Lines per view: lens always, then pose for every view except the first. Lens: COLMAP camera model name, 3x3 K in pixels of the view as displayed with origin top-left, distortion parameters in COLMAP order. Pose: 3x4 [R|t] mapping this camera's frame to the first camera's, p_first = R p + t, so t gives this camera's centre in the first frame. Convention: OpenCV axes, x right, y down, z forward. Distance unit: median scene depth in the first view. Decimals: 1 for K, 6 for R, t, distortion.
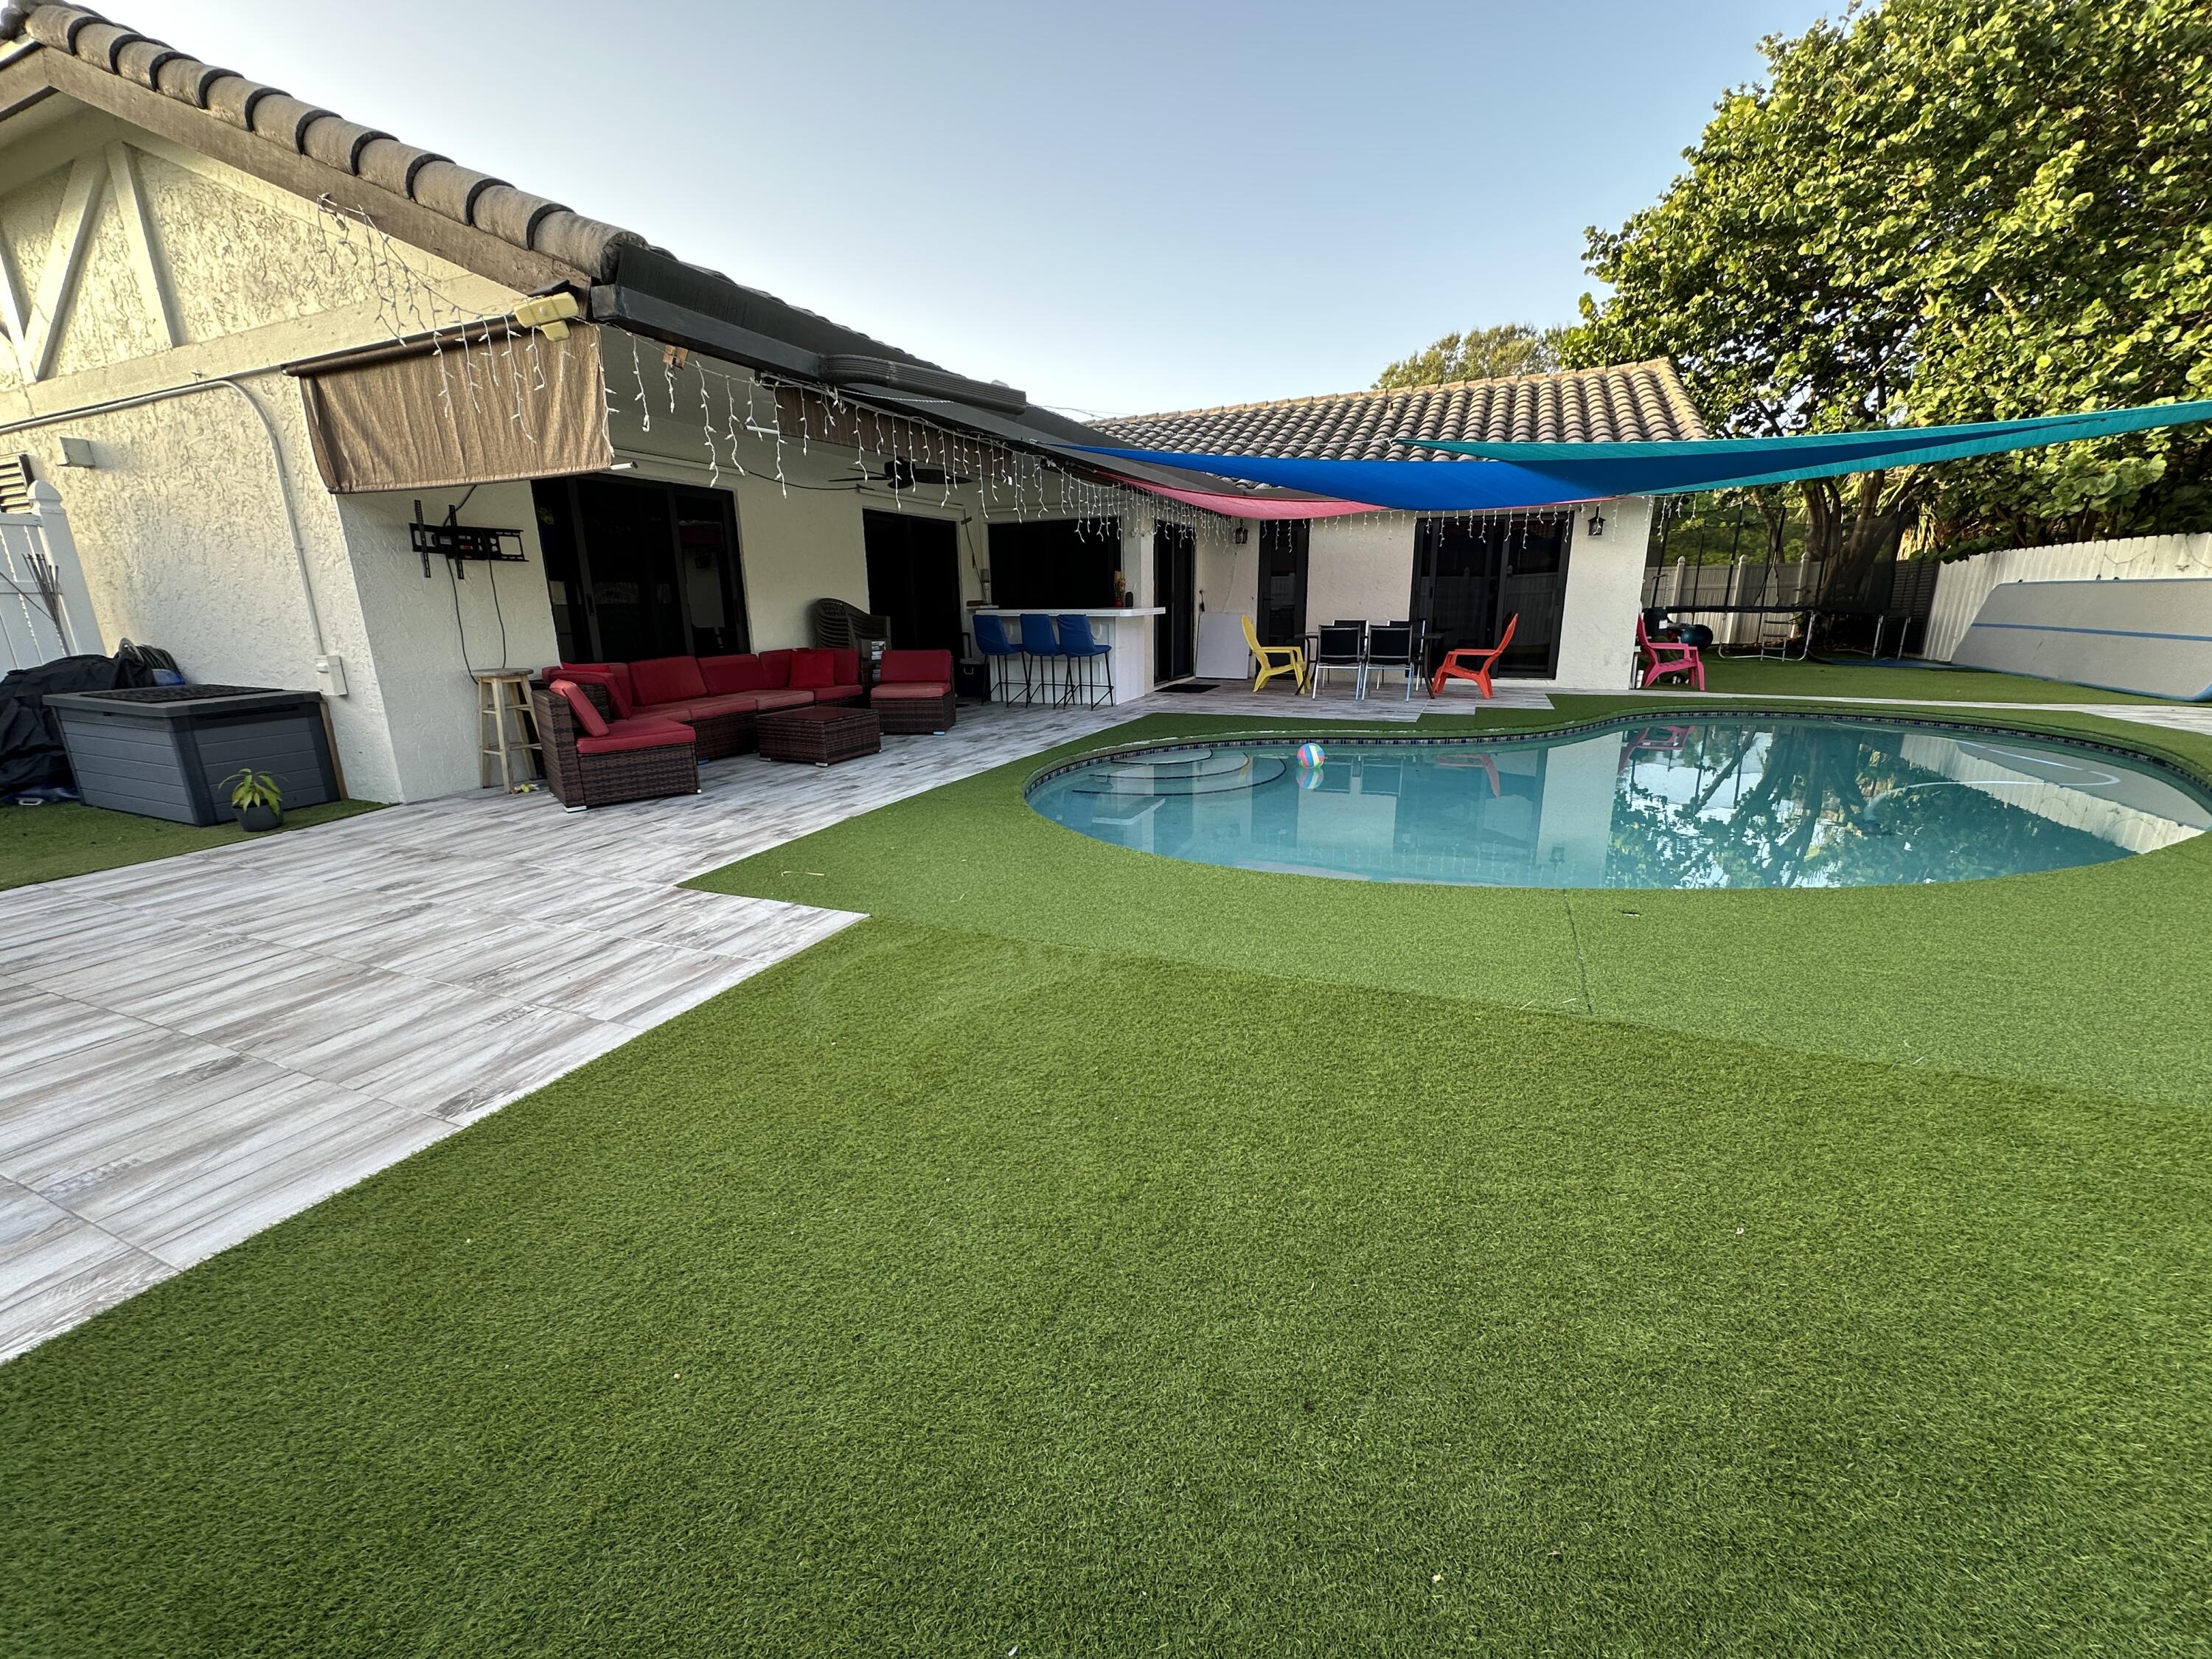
lens RADIAL K [[879.4, 0, 1106.0], [0, 879.4, 829.5], [0, 0, 1]] dist [-0.005639, 0.000725]
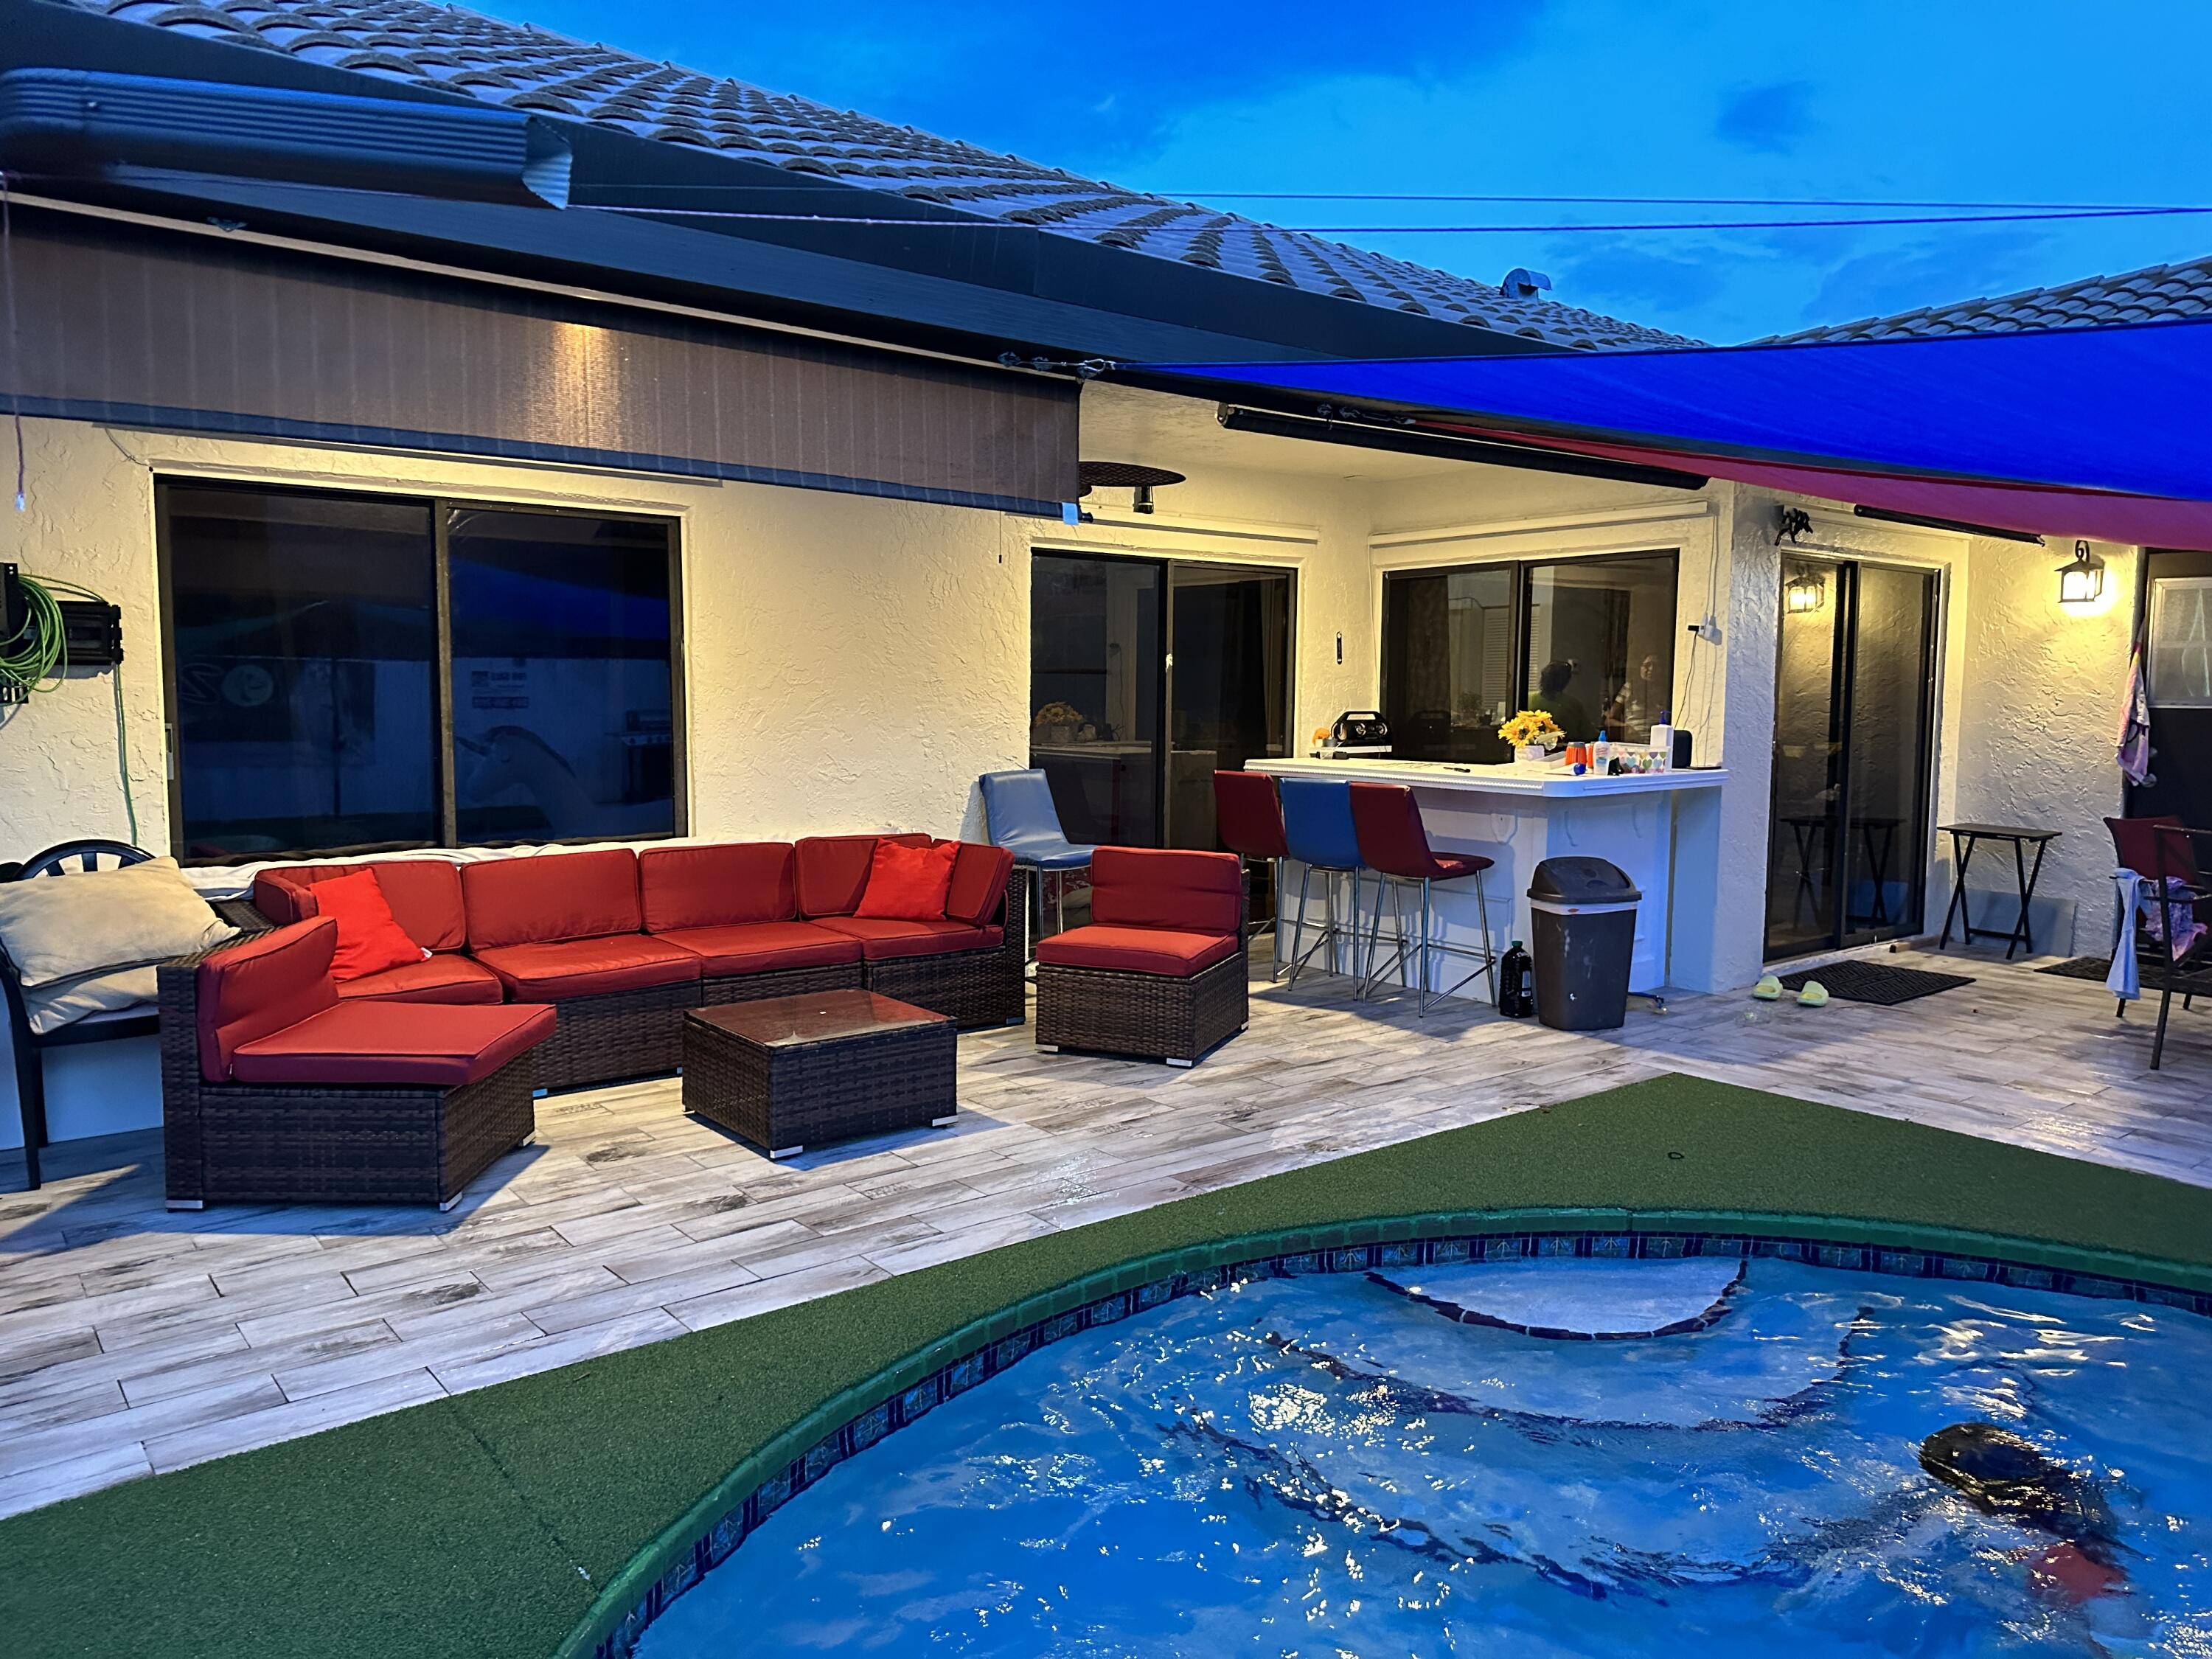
lens RADIAL K [[1519.1, 0, 1122.6], [0, 1519.1, 819.1], [0, 0, 1]] dist [0.127103, -0.219760]
pose [[0.882277, 0.060152, -0.466871, 0.230148], [-0.138206, 0.981193, -0.134759, -0.188920], [0.449985, 0.183419, 0.873997, 0.533121]]
